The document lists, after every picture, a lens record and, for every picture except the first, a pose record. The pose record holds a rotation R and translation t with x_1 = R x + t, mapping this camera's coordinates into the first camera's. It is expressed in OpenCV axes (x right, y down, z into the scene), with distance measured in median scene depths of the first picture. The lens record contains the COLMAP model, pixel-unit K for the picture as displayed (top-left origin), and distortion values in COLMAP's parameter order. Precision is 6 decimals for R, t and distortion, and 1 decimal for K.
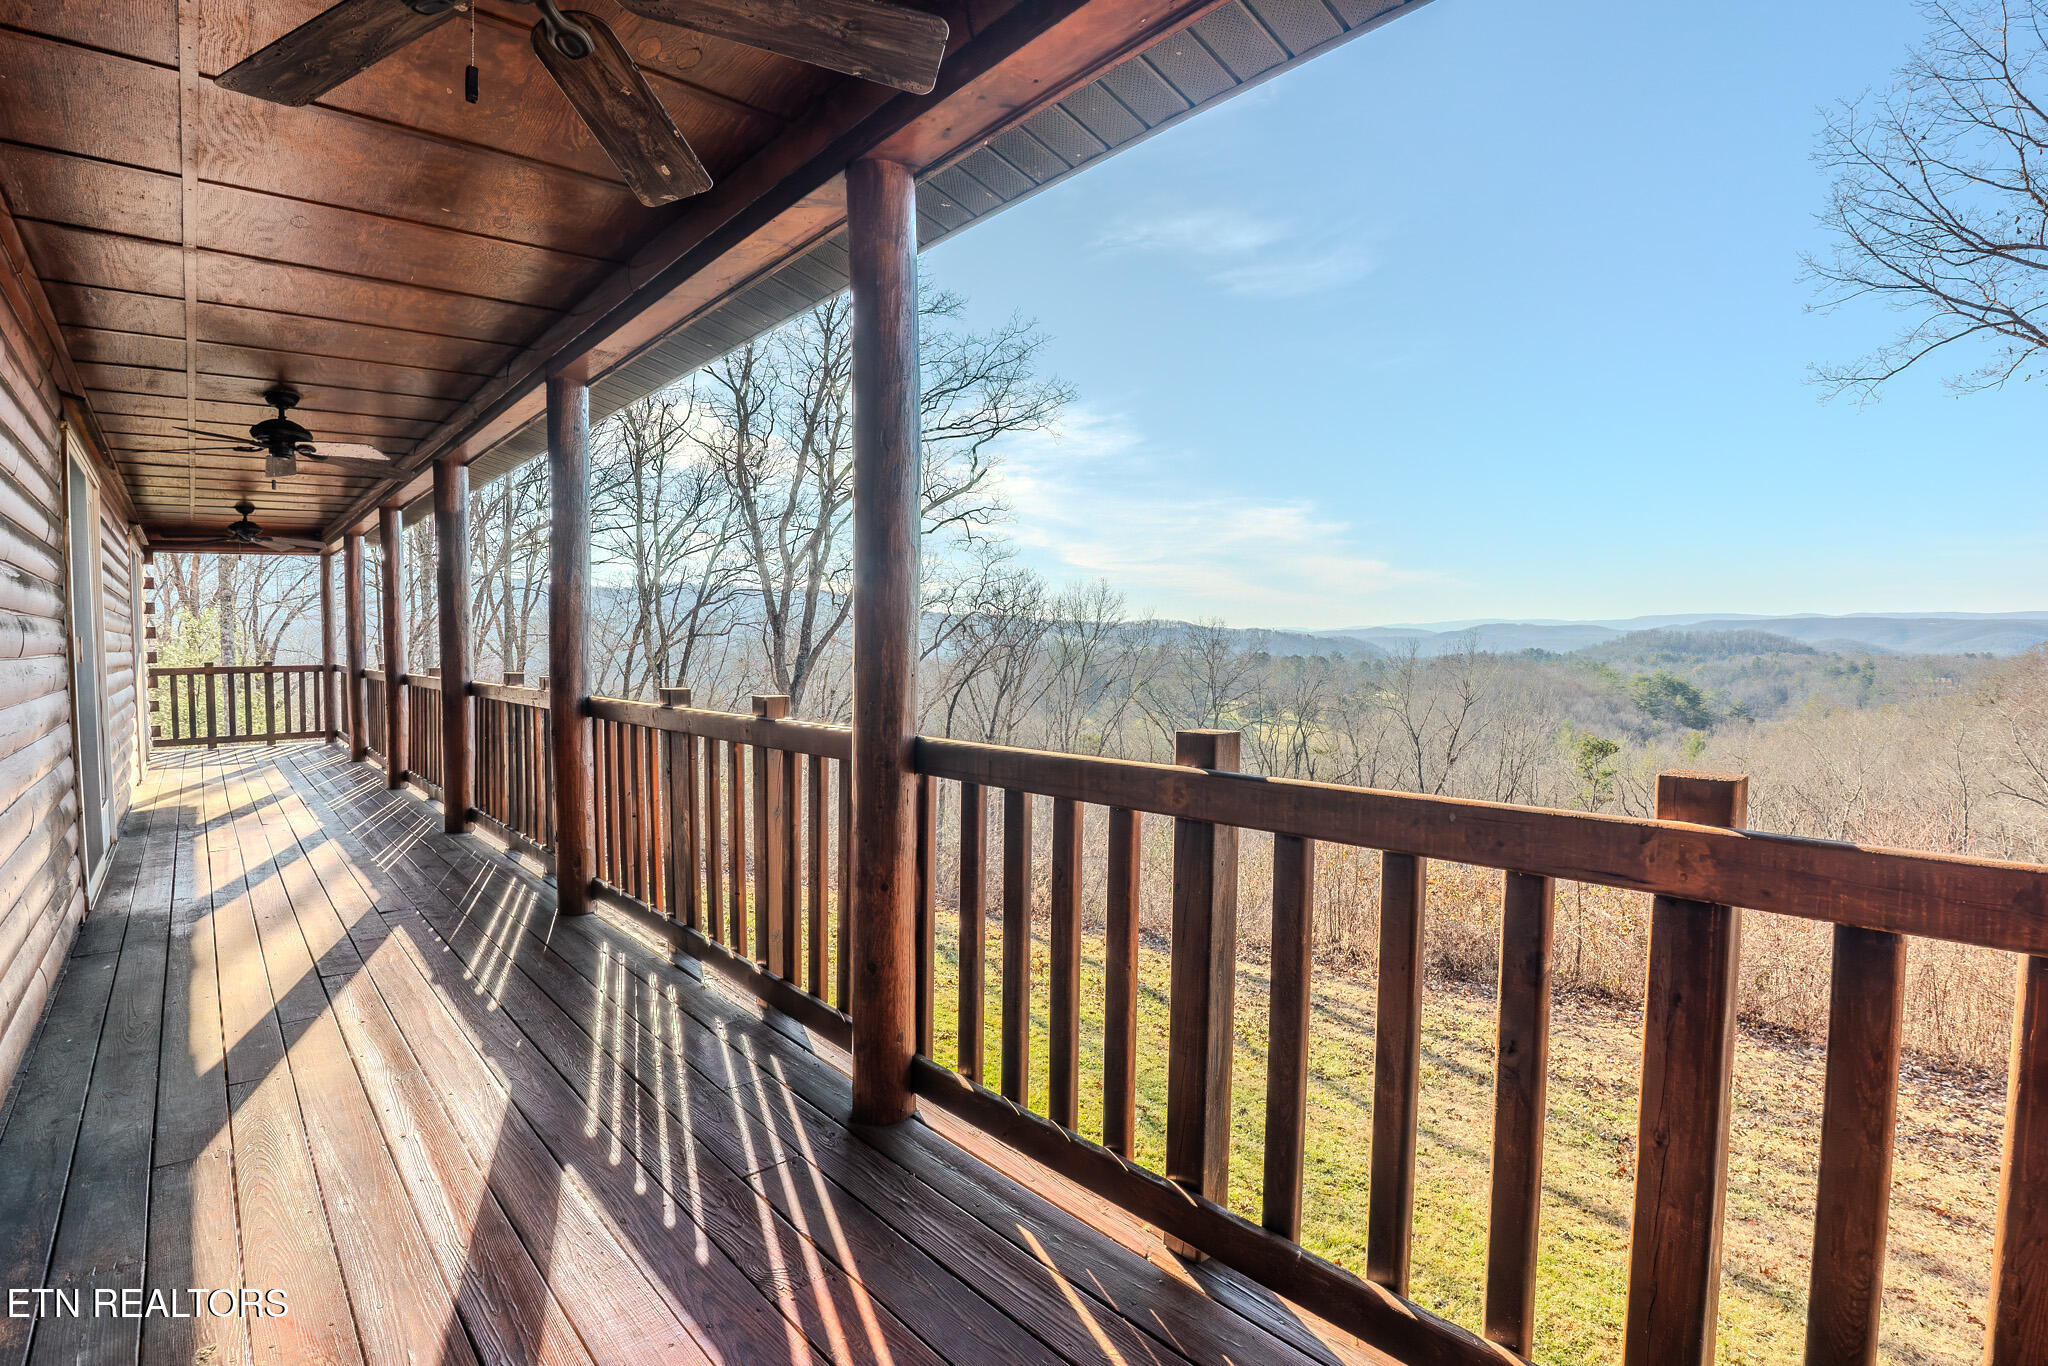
lens RADIAL K [[939.8, 0, 1016.8], [0, 939.8, 686.1], [0, 0, 1]] dist [-0.004879, -0.000604]
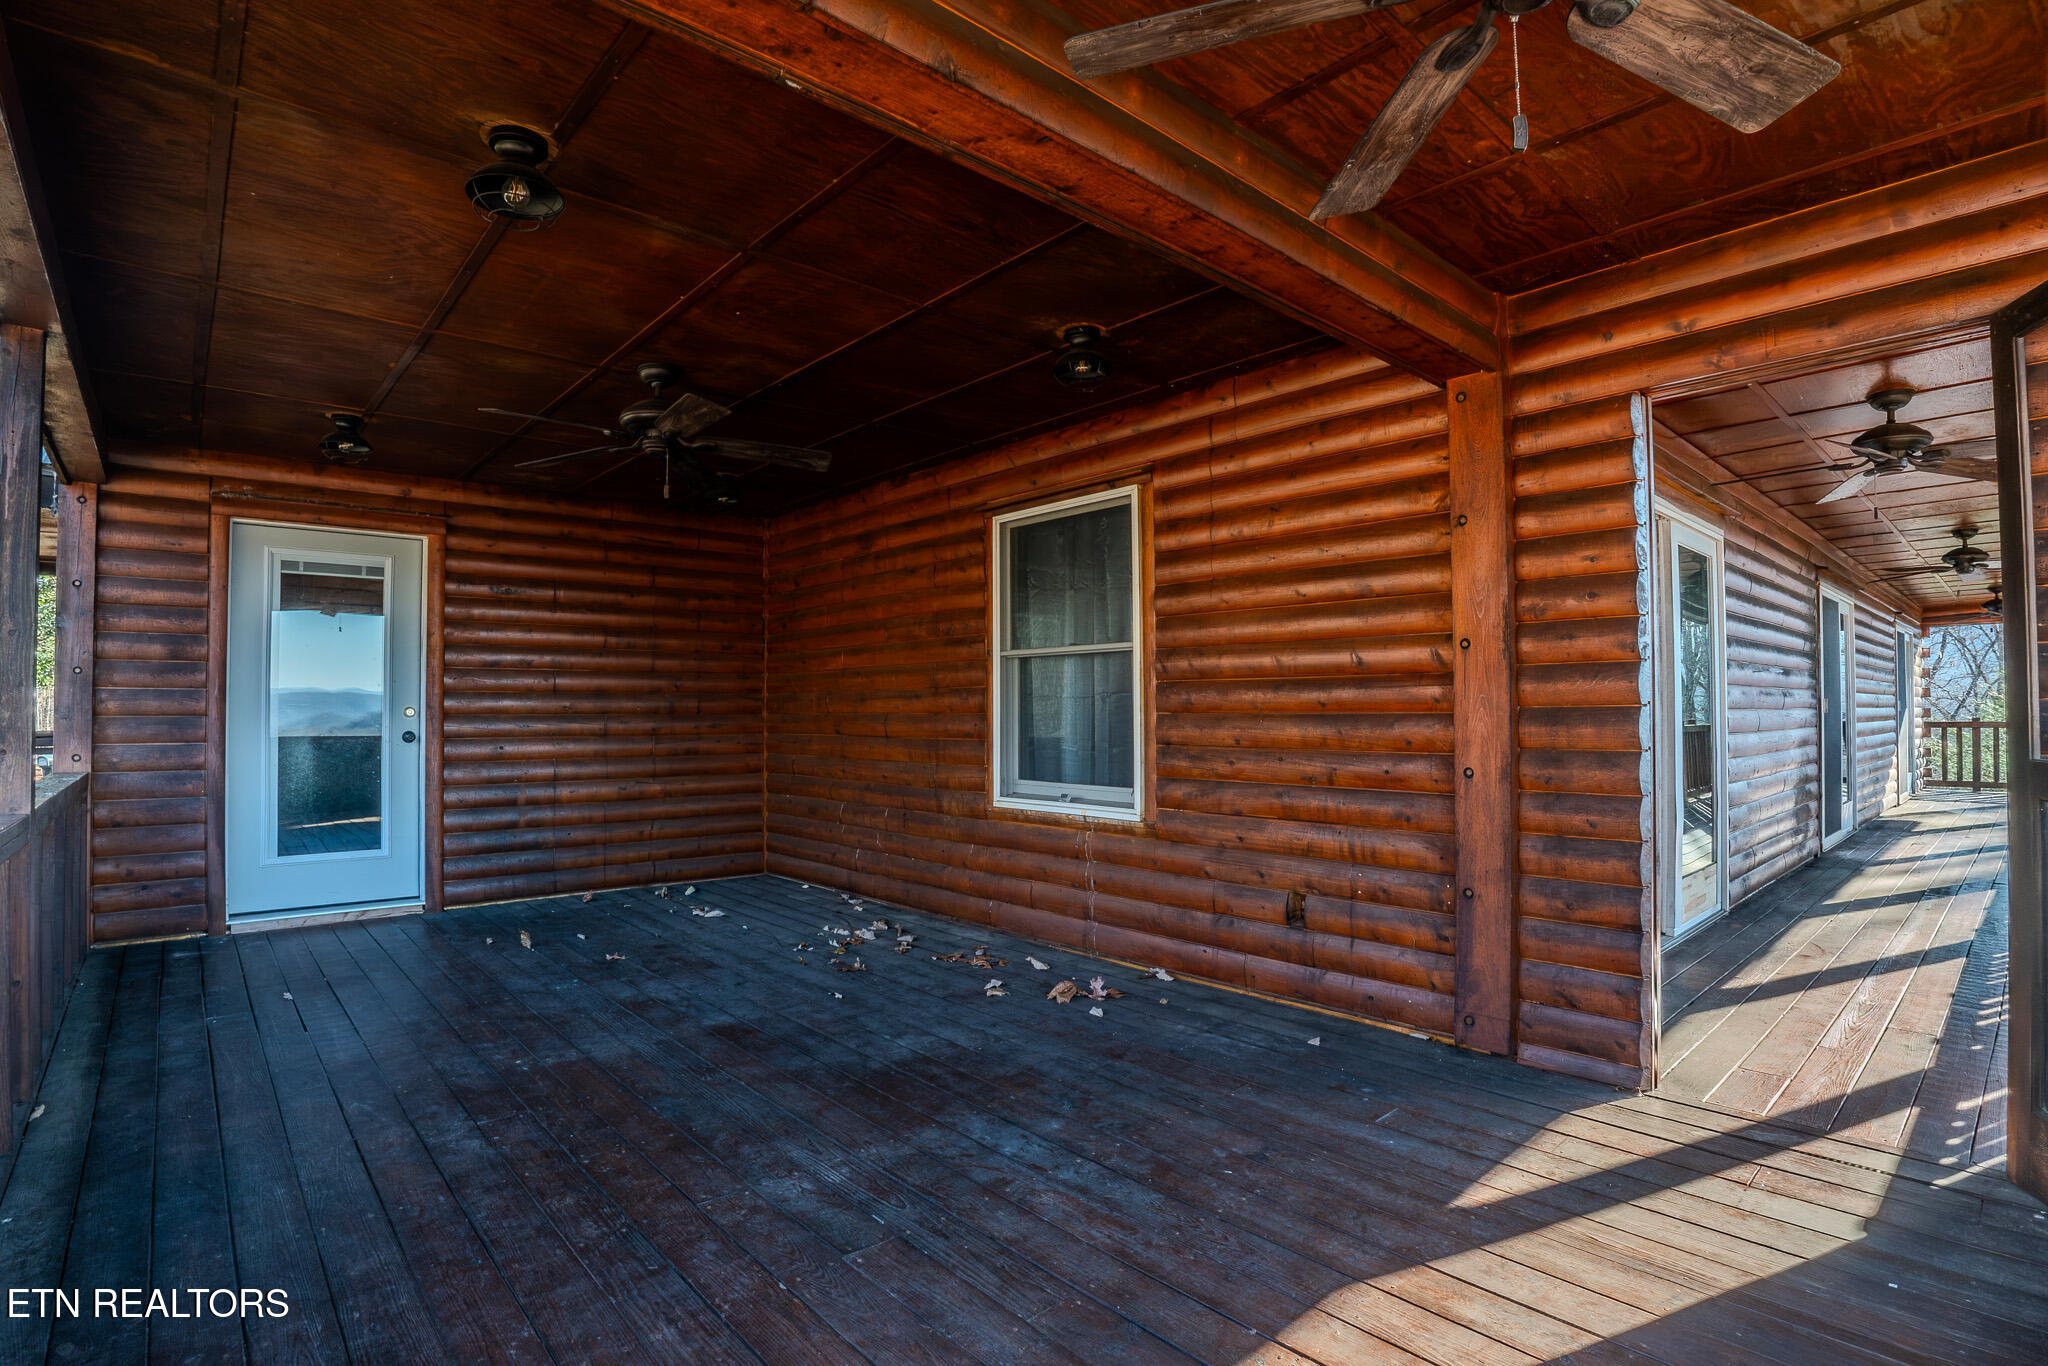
lens RADIAL K [[939.8, 0, 1016.8], [0, 939.8, 686.1], [0, 0, 1]] dist [-0.004879, -0.000604]
pose [[0.014832, -0.015621, -0.999768, 0.387552], [-0.045335, 0.998839, -0.016279, 0.011708], [0.998862, 0.045565, 0.014107, -0.289018]]
